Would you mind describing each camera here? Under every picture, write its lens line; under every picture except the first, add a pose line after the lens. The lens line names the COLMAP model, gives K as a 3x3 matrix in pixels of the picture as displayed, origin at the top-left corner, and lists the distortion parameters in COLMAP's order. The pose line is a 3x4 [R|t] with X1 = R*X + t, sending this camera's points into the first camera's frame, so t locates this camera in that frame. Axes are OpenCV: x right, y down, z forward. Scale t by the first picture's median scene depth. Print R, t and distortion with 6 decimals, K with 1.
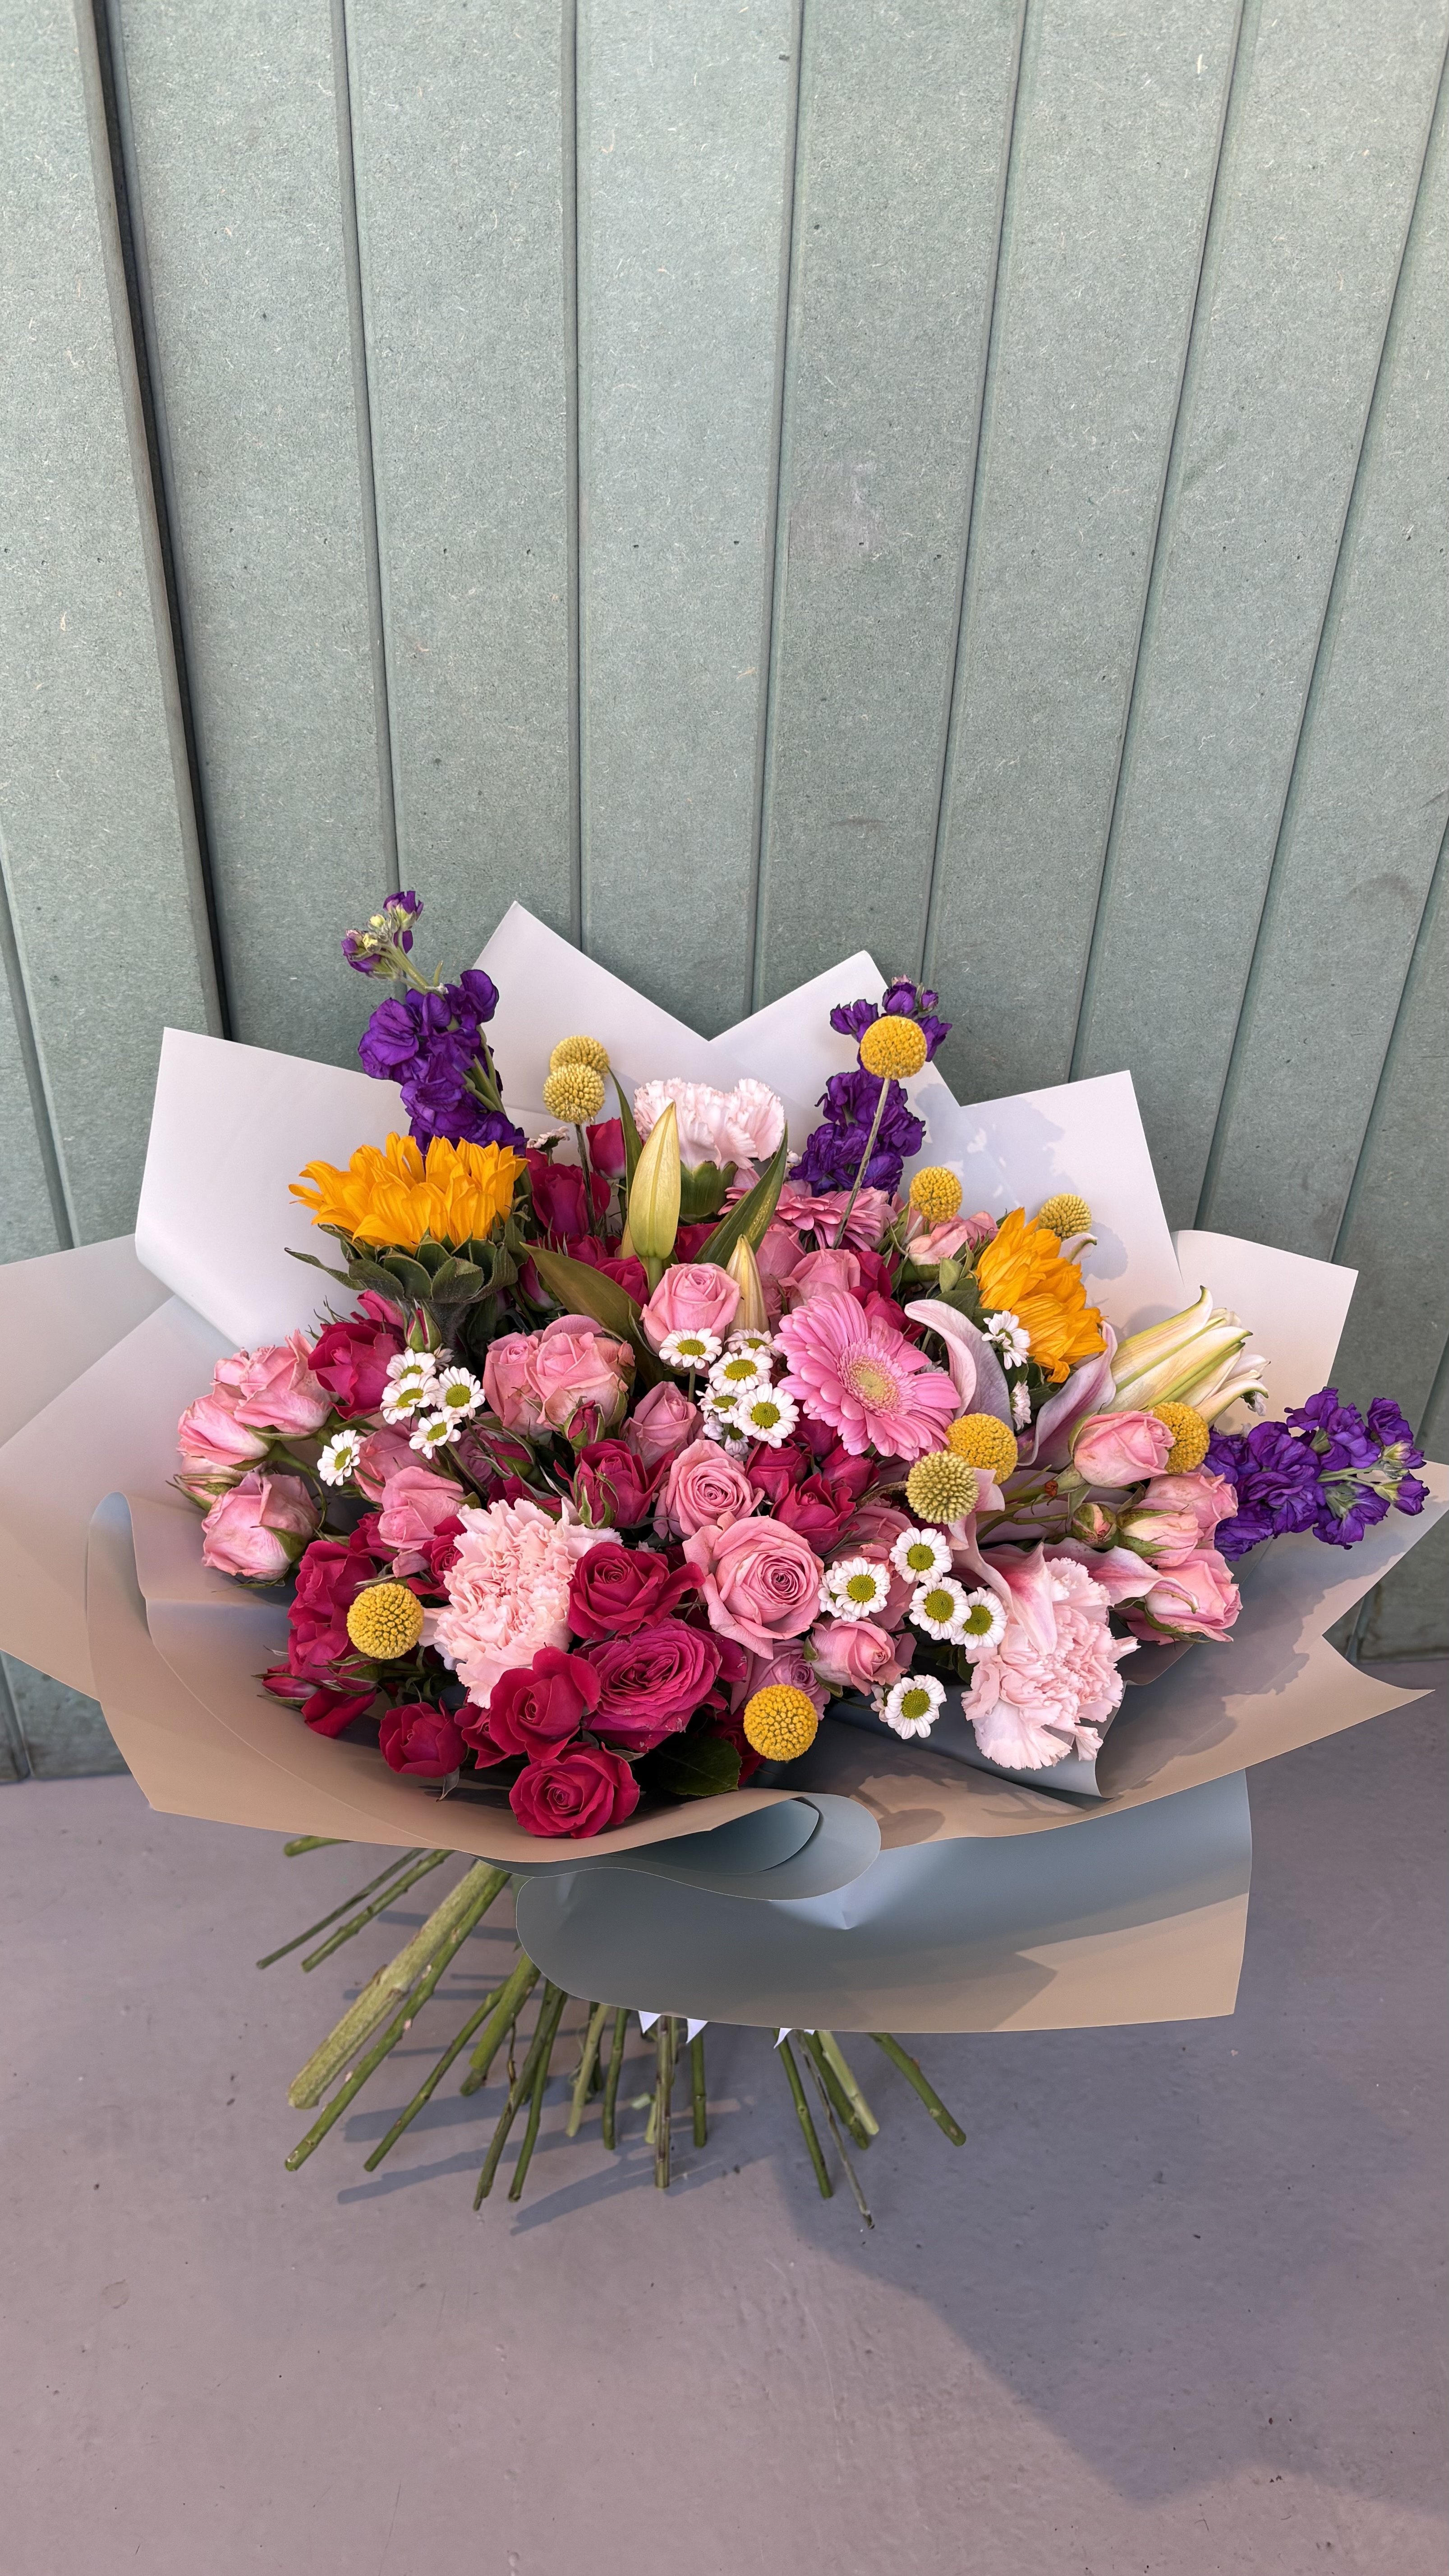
lens RADIAL K [[1955.5, 0, 709.3], [0, 1955.5, 1294.9], [0, 0, 1]] dist [0.058807, -0.084452]
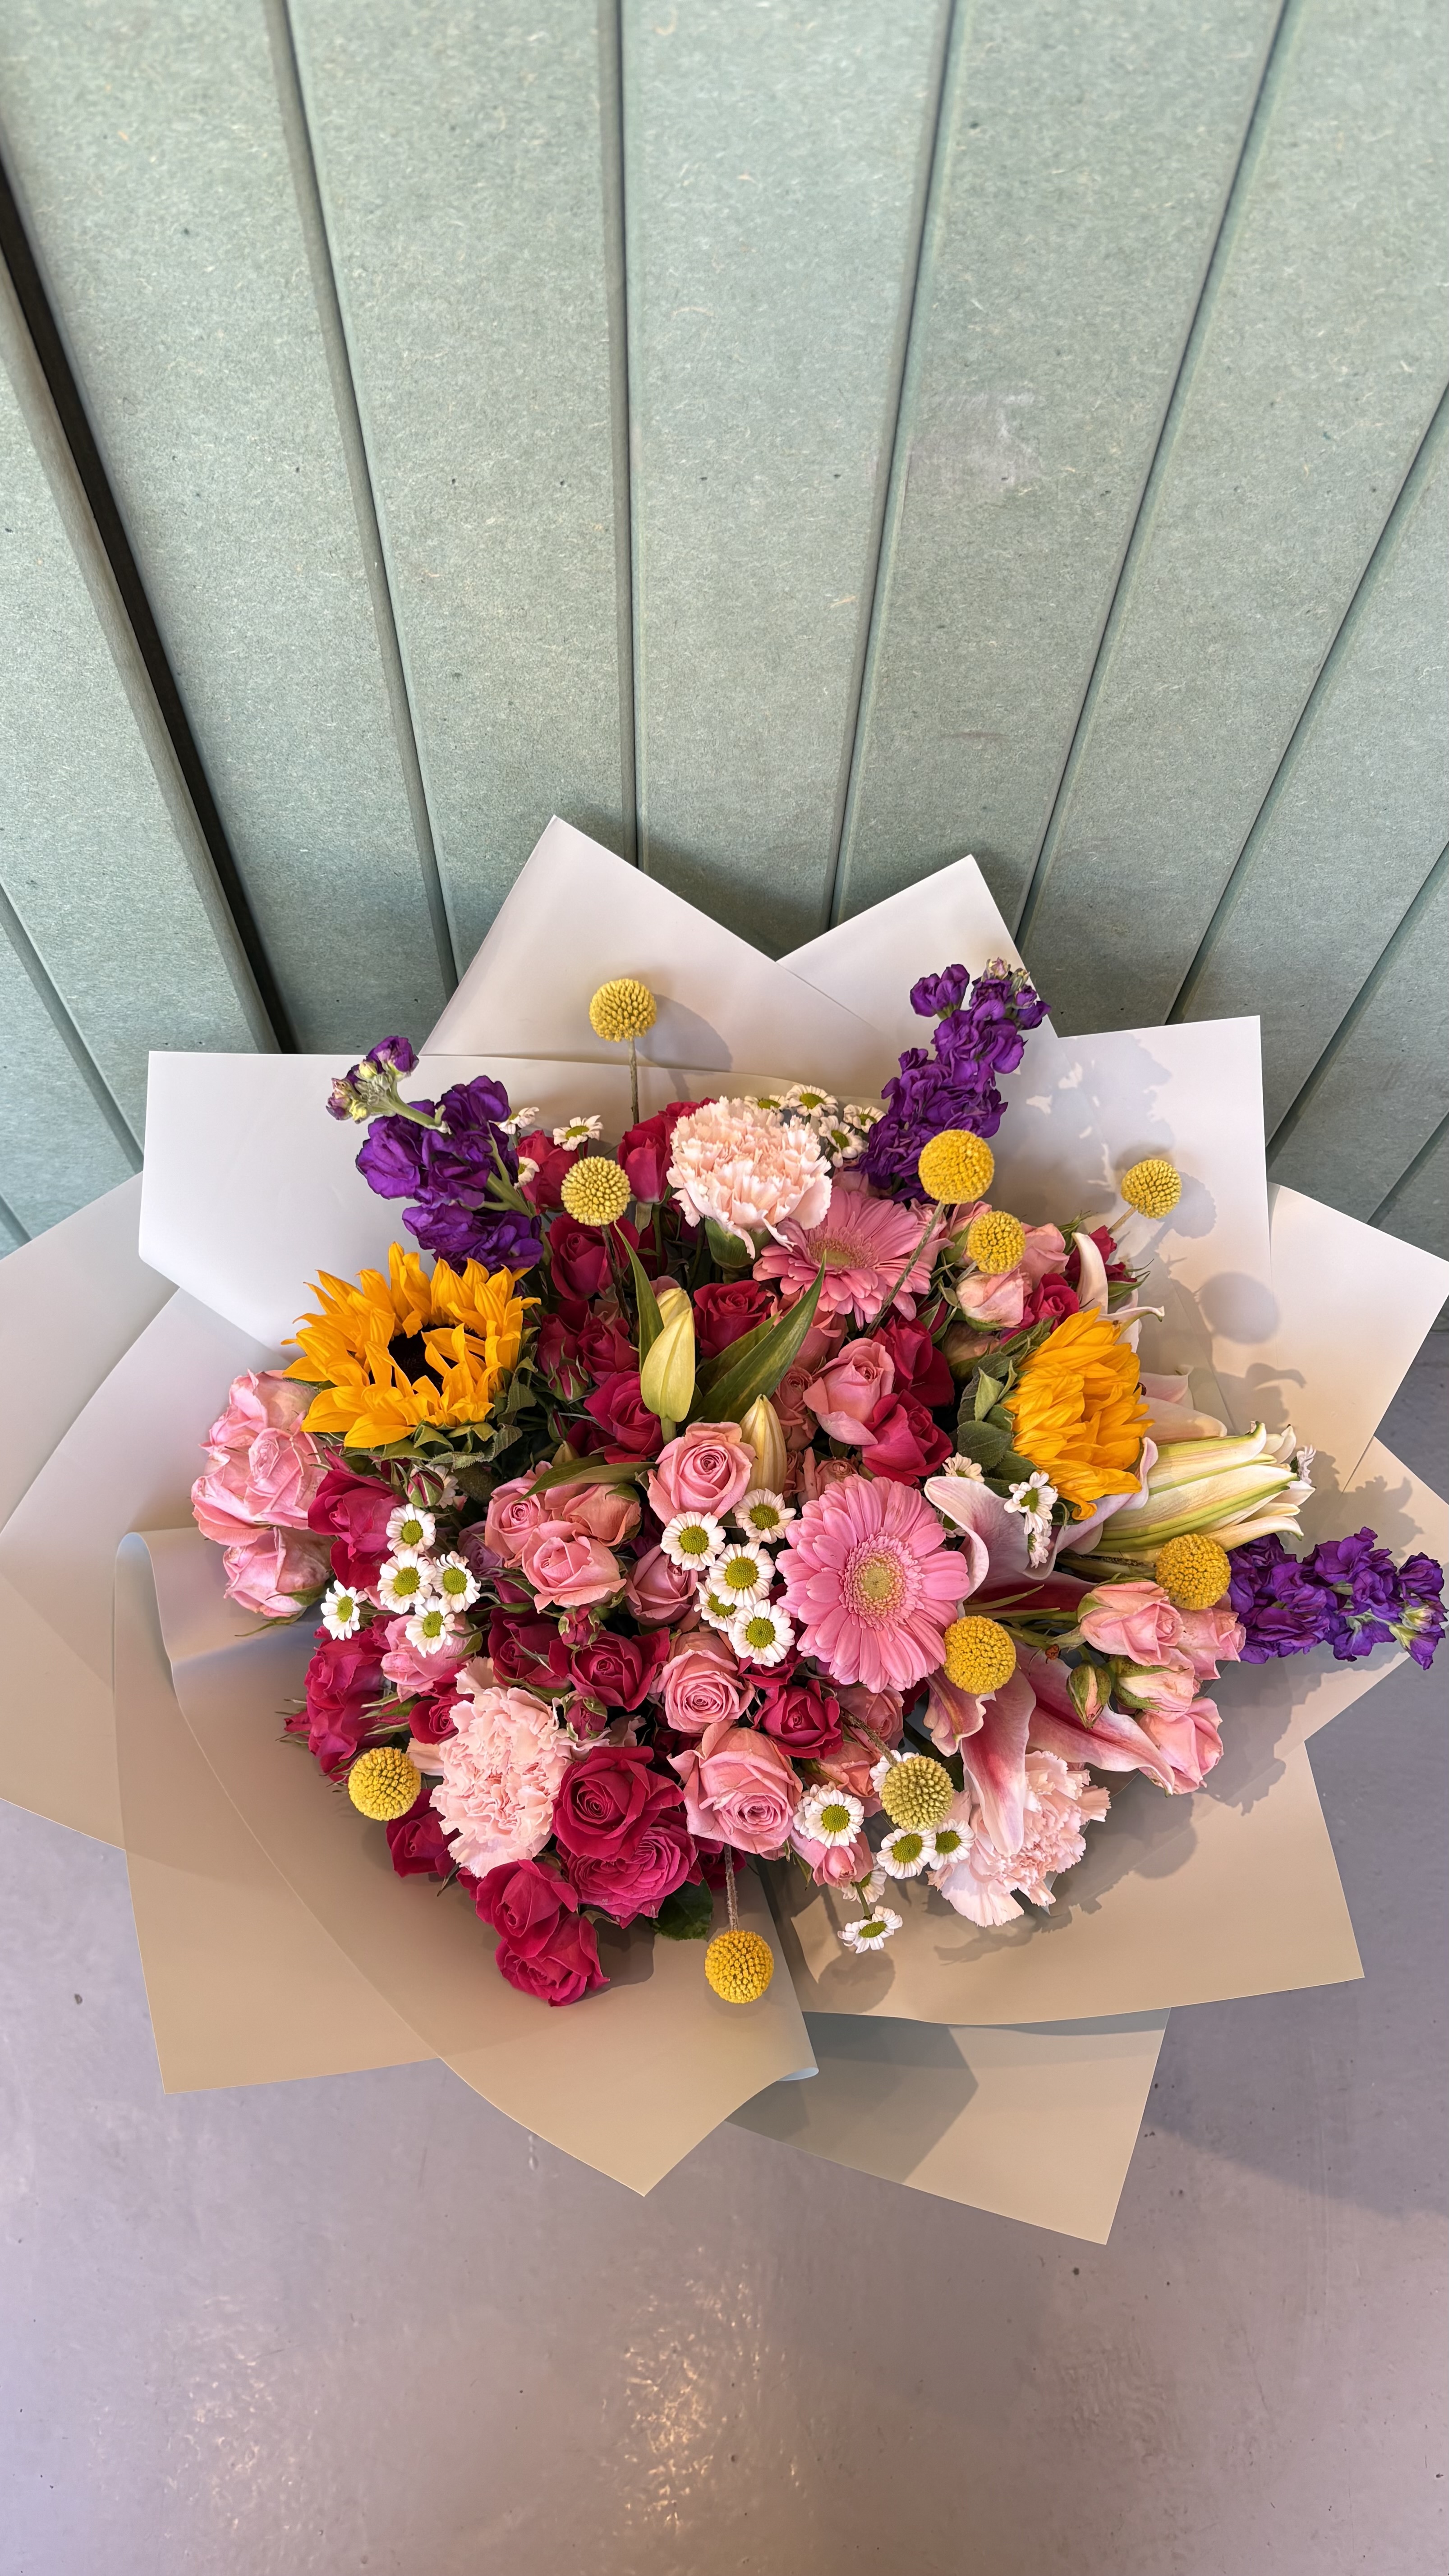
lens RADIAL K [[1955.5, 0, 717.3], [0, 1955.5, 1269.6], [0, 0, 1]] dist [0.058807, -0.084452]
pose [[0.994616, 0.090582, -0.050333, 0.034502], [-0.053107, 0.862641, 0.503020, -0.511655], [0.088984, -0.497639, 0.862808, 0.199281]]
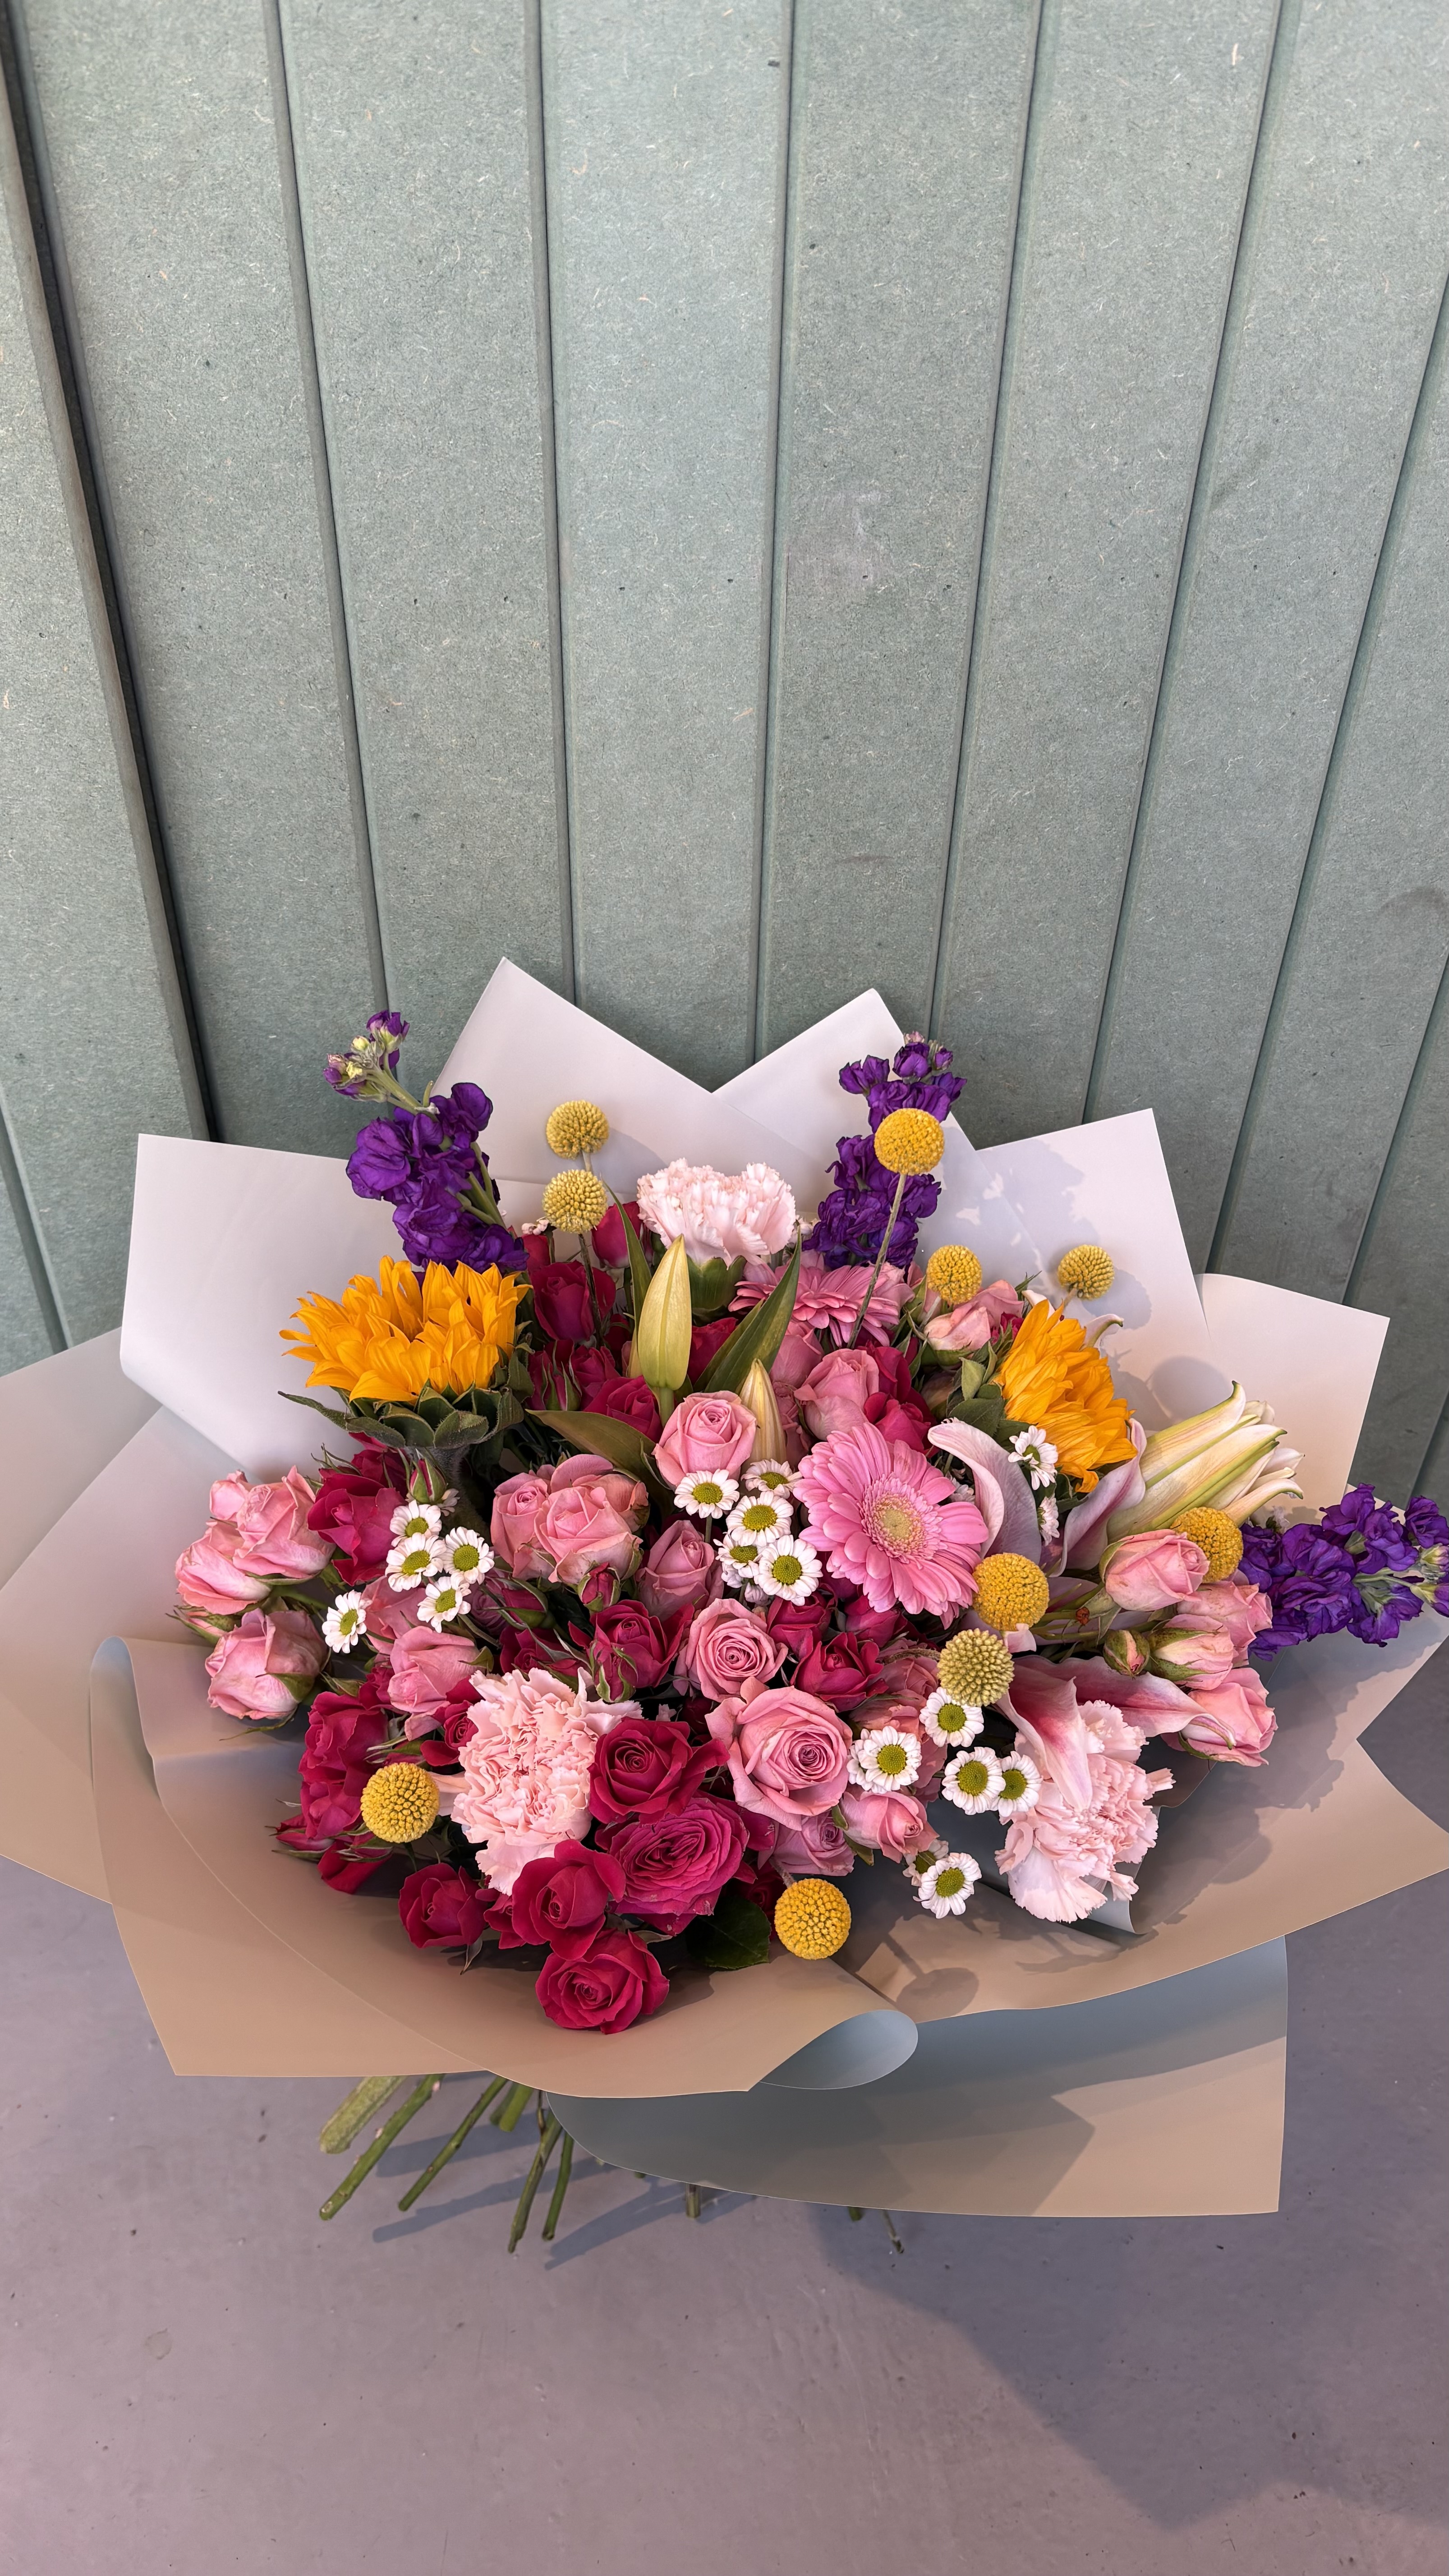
lens RADIAL K [[1955.5, 0, 720.6], [0, 1955.5, 1284.2], [0, 0, 1]] dist [0.058807, -0.084452]
pose [[0.999639, -0.025606, 0.008154, -0.007073], [0.024655, 0.994603, 0.100780, -0.151233], [-0.010691, -0.100542, 0.994875, 0.048088]]
